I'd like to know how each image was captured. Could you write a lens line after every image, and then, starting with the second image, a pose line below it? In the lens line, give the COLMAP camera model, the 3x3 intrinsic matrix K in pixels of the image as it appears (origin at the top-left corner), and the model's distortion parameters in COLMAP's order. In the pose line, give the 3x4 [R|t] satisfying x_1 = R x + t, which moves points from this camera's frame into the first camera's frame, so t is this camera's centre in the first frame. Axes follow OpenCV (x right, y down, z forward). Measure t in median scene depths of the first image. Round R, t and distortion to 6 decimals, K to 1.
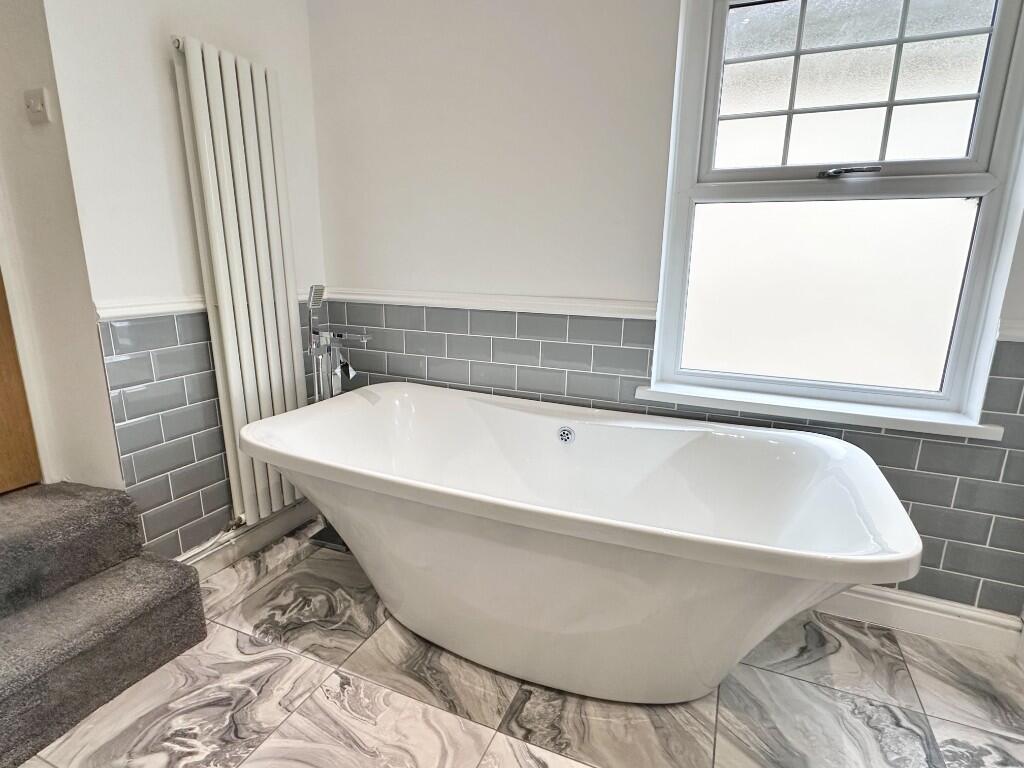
lens RADIAL K [[538.1, 0, 509.2], [0, 538.1, 386.7], [0, 0, 1]] dist [-0.002927, 0.000515]
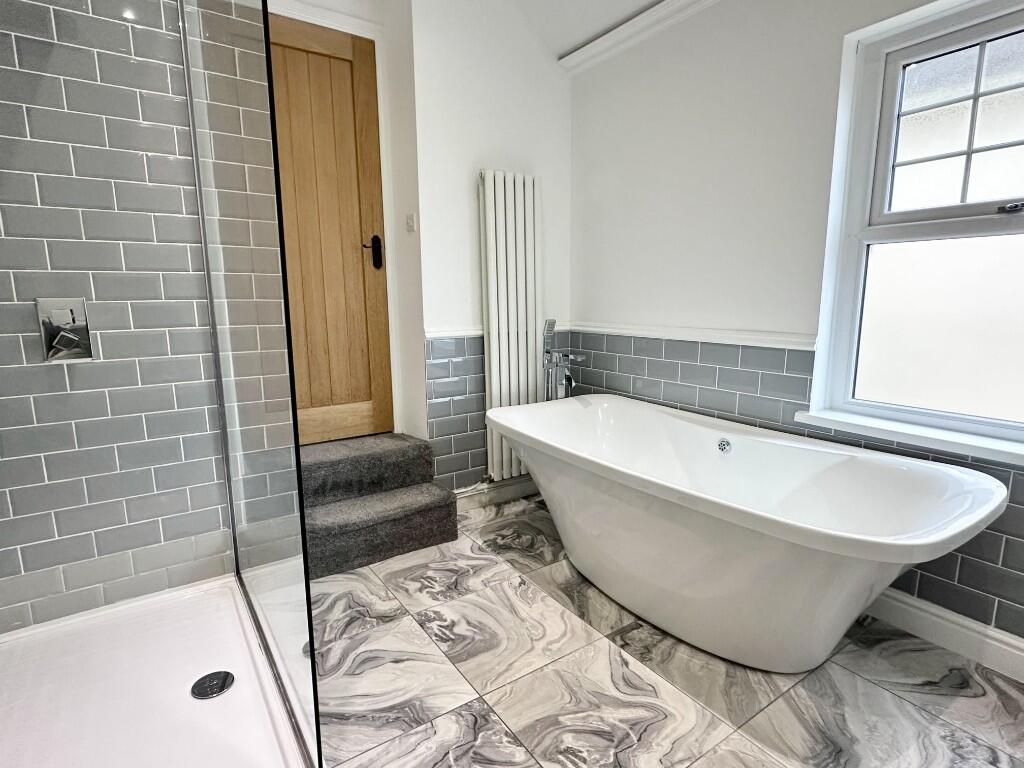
lens RADIAL K [[538.1, 0, 509.4], [0, 538.1, 384.2], [0, 0, 1]] dist [-0.002927, 0.000515]
pose [[0.842886, 0.065813, -0.534053, 0.362367], [-0.102352, 0.993981, -0.039049, 0.055023], [0.528268, 0.087576, 0.844549, -0.280121]]
